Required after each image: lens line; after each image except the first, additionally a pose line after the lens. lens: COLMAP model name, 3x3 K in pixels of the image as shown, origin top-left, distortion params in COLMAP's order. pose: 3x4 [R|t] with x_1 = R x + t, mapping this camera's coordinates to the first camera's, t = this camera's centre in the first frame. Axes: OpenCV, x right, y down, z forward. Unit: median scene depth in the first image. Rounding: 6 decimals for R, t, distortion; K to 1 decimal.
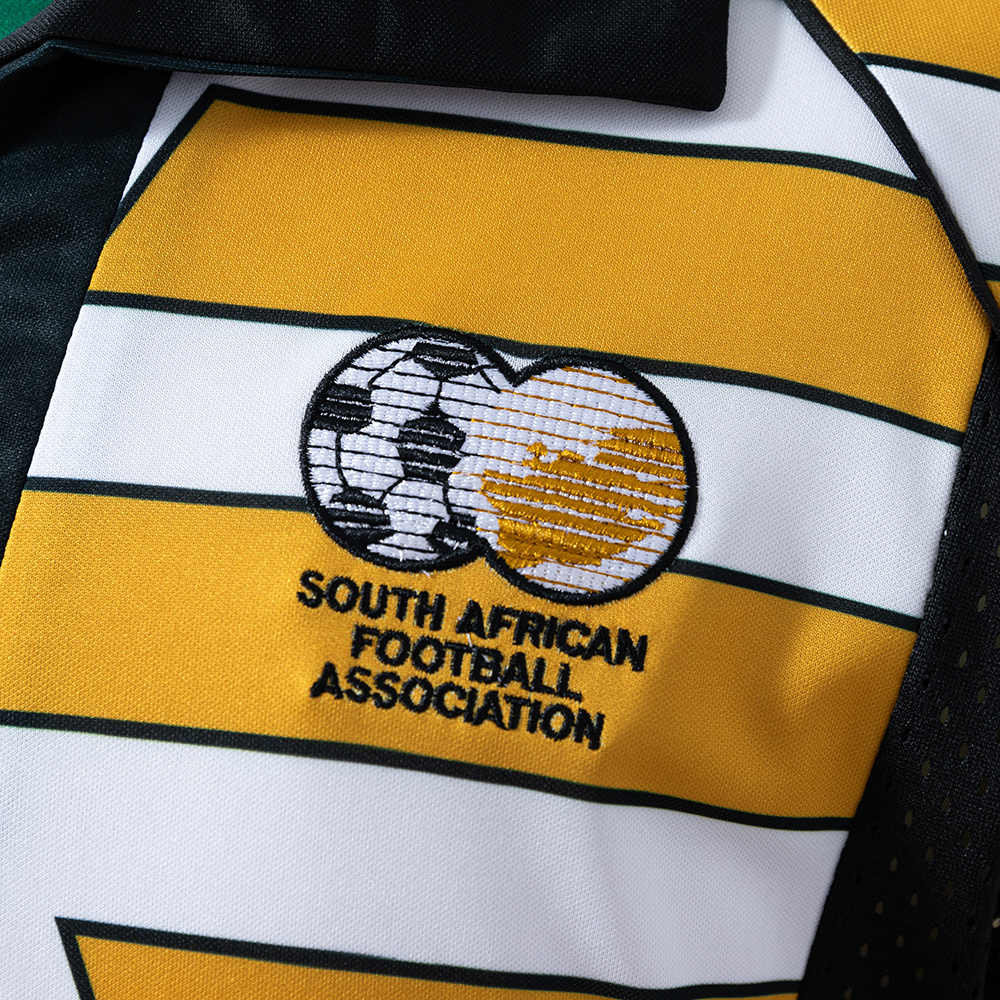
lens RADIAL K [[2644.3, 0, 500.0], [0, 2644.3, 500.0], [0, 0, 1]] dist [0.000613, -0.278231]
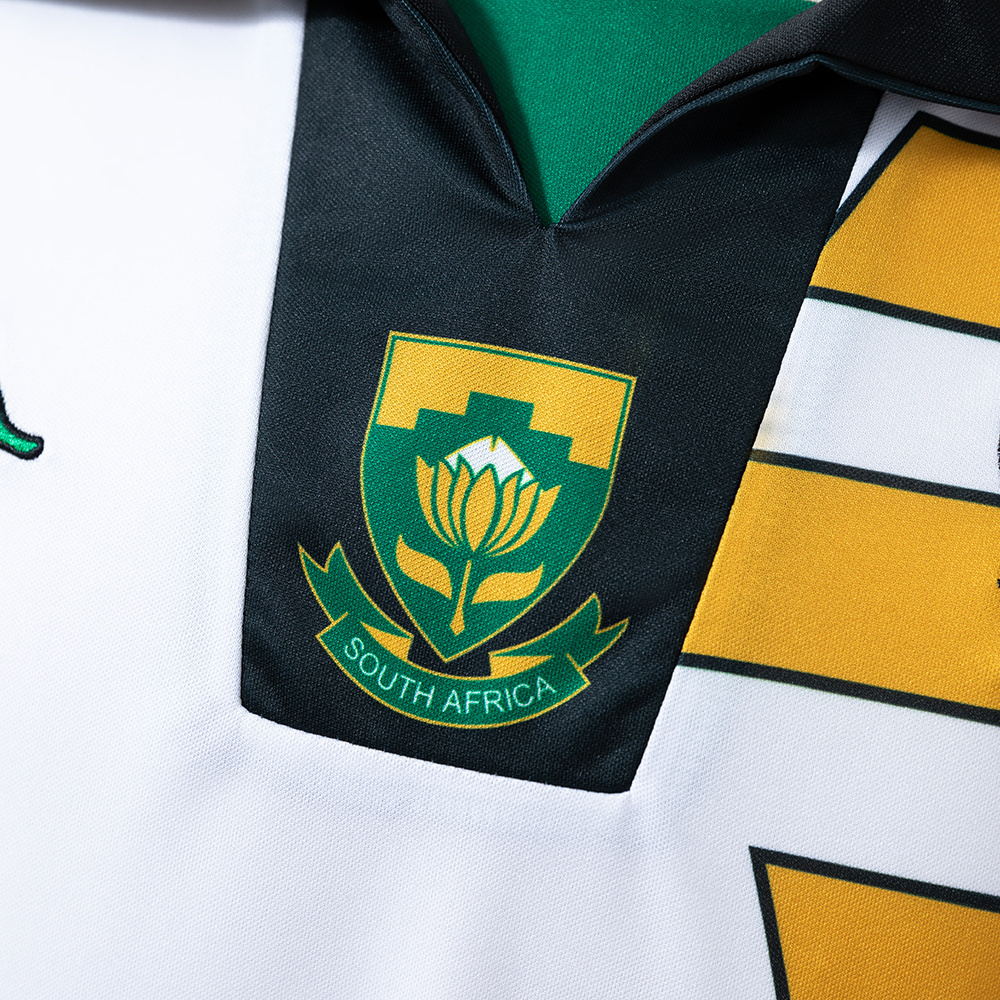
lens RADIAL K [[2644.3, 0, 500.0], [0, 2644.3, 500.0], [0, 0, 1]] dist [0.000613, -0.278231]
pose [[0.977789, 0.102807, 0.182646, -0.489147], [-0.110389, 0.993379, 0.031810, -0.011291], [-0.178166, -0.051266, 0.982664, -0.071302]]
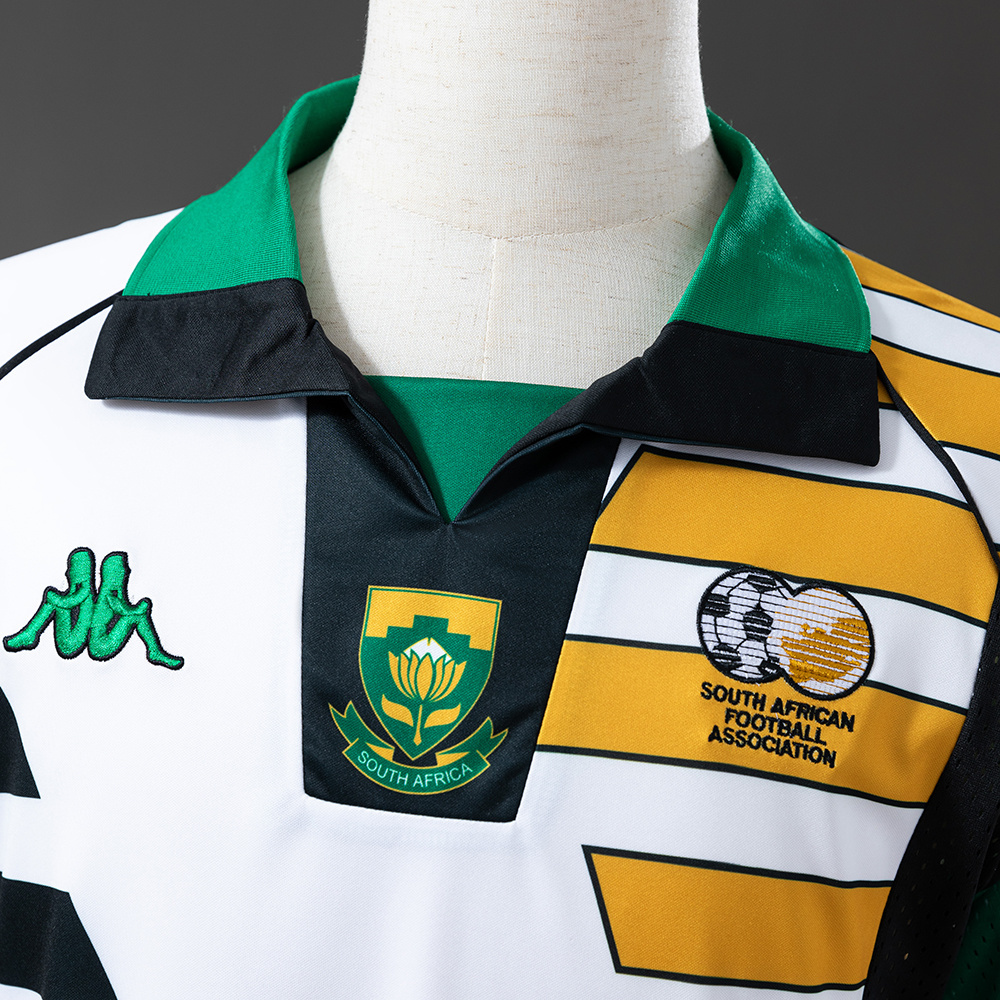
lens RADIAL K [[2545.0, 0, 500.0], [0, 2545.0, 500.0], [0, 0, 1]] dist [0.081584, -0.668455]
pose [[0.977632, 0.033899, 0.207574, -0.659497], [-0.029788, 0.999294, -0.022900, -0.067336], [-0.208204, 0.016205, 0.977951, -0.967782]]
